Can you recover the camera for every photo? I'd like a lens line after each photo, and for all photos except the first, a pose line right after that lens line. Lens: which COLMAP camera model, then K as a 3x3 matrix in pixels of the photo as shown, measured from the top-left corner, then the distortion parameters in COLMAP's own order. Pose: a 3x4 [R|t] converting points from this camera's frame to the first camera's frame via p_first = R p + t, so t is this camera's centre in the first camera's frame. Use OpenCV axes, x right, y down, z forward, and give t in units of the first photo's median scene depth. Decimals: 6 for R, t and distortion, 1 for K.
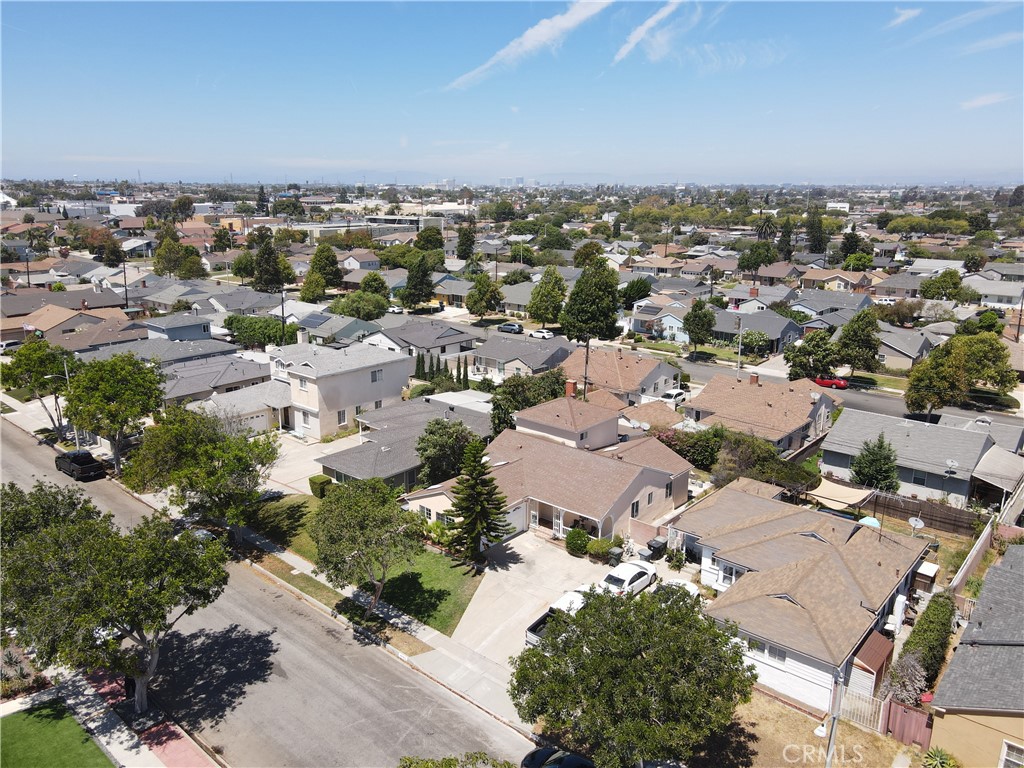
lens RADIAL K [[753.4, 0, 512.0], [0, 753.4, 384.0], [0, 0, 1]] dist [-0.004627, 0.042145]
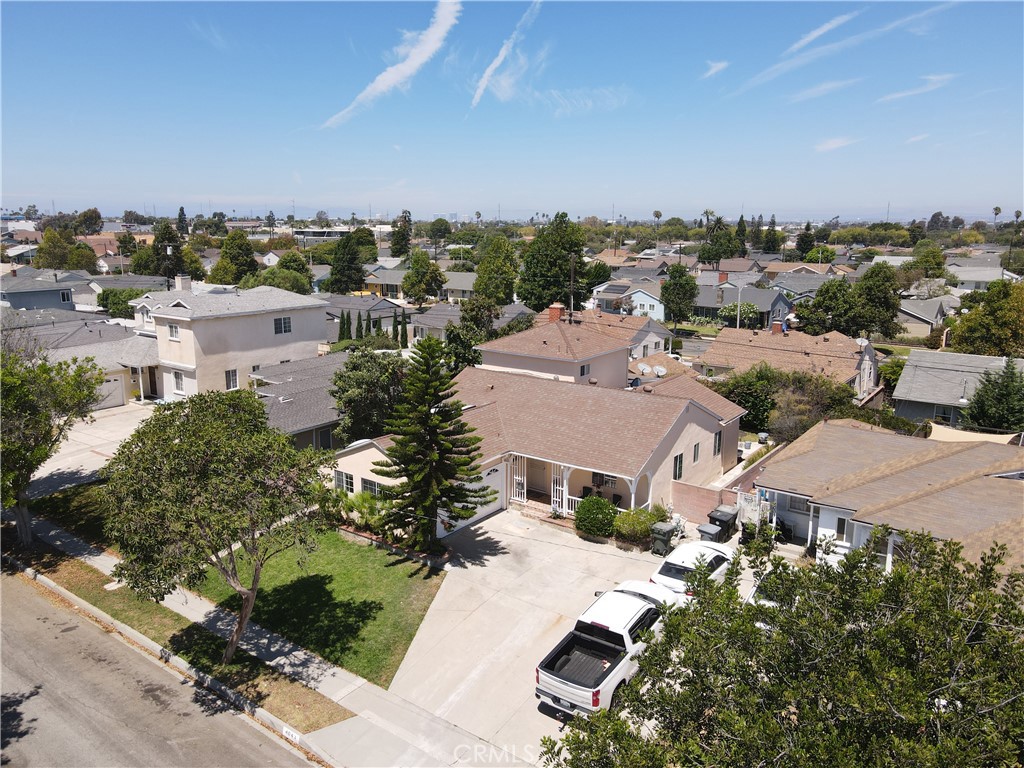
lens RADIAL K [[753.4, 0, 512.0], [0, 753.4, 384.0], [0, 0, 1]] dist [-0.004627, 0.042145]
pose [[0.996300, -0.017480, 0.084142, -0.029721], [0.021335, 0.998753, -0.045126, 0.125435], [-0.083248, 0.046754, 0.995431, 0.385448]]
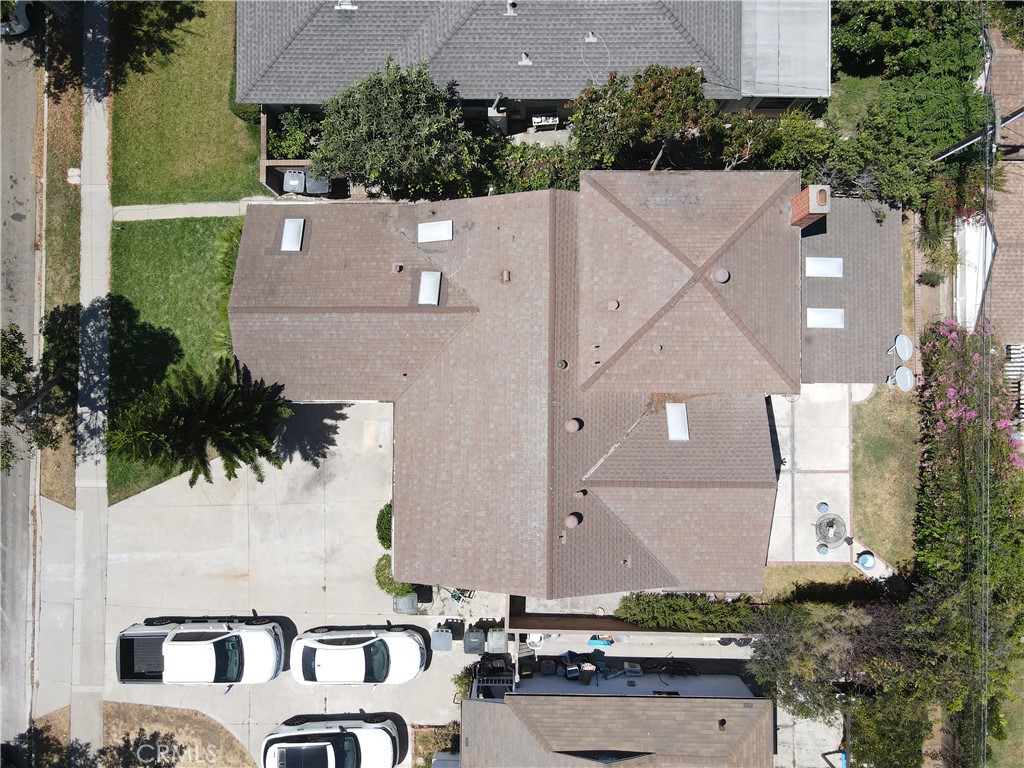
lens RADIAL K [[753.4, 0, 512.0], [0, 753.4, 384.0], [0, 0, 1]] dist [-0.004627, 0.042145]
pose [[0.647080, 0.761431, -0.038866, 0.076140], [-0.176467, 0.199169, 0.963946, -0.323154], [0.741719, -0.616891, 0.263246, 0.930594]]
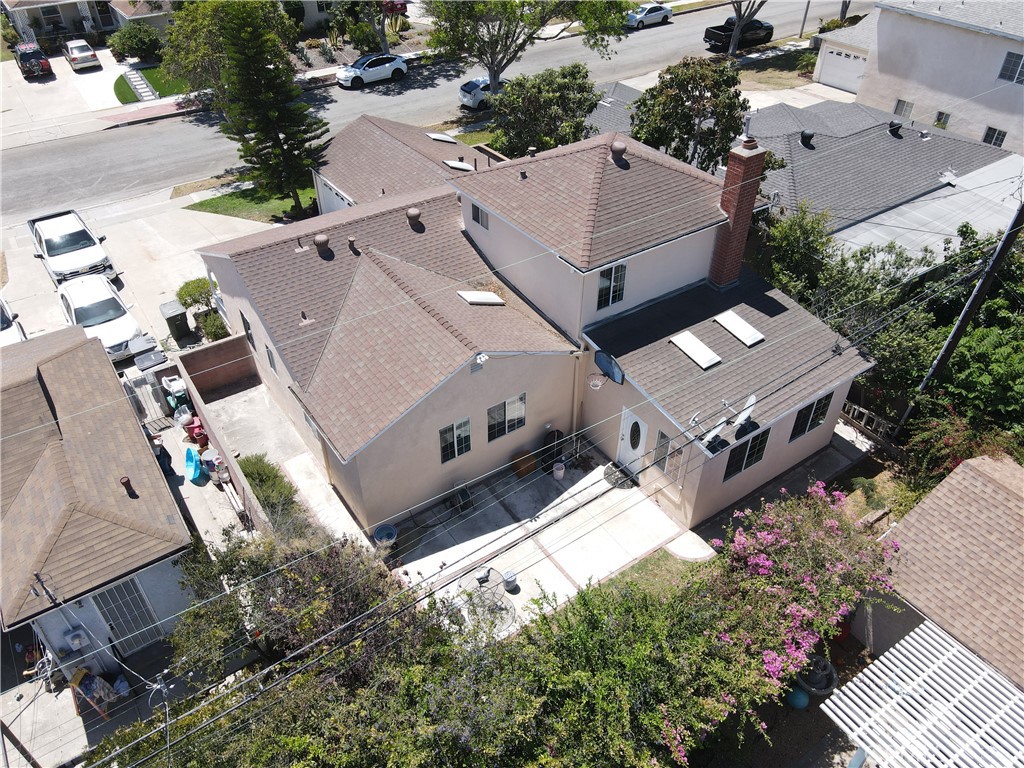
lens RADIAL K [[753.4, 0, 512.0], [0, 753.4, 384.0], [0, 0, 1]] dist [-0.004627, 0.042145]
pose [[-0.251951, 0.600960, -0.758530, 0.460649], [-0.248713, 0.717277, 0.650888, -0.125123], [0.935234, 0.352648, -0.031252, 1.152997]]
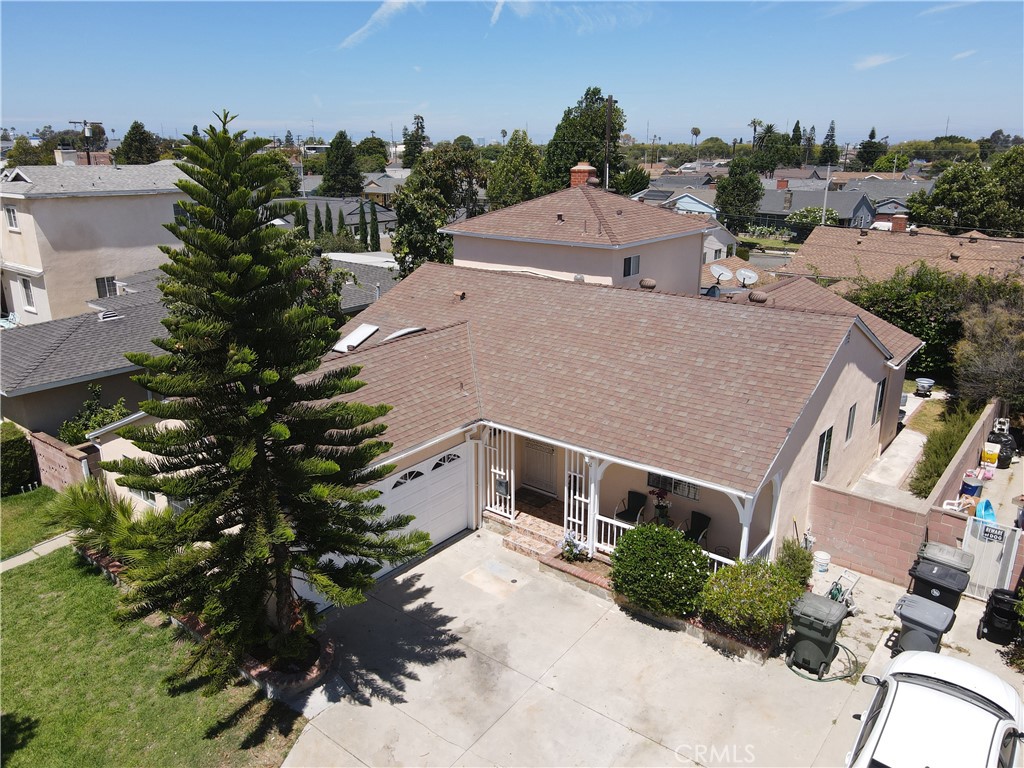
lens RADIAL K [[753.4, 0, 512.0], [0, 753.4, 384.0], [0, 0, 1]] dist [-0.004627, 0.042145]
pose [[0.998815, -0.016407, 0.045812, 0.020721], [0.014252, 0.998795, 0.046972, 0.123849], [-0.046527, -0.046264, 0.997845, 0.714926]]
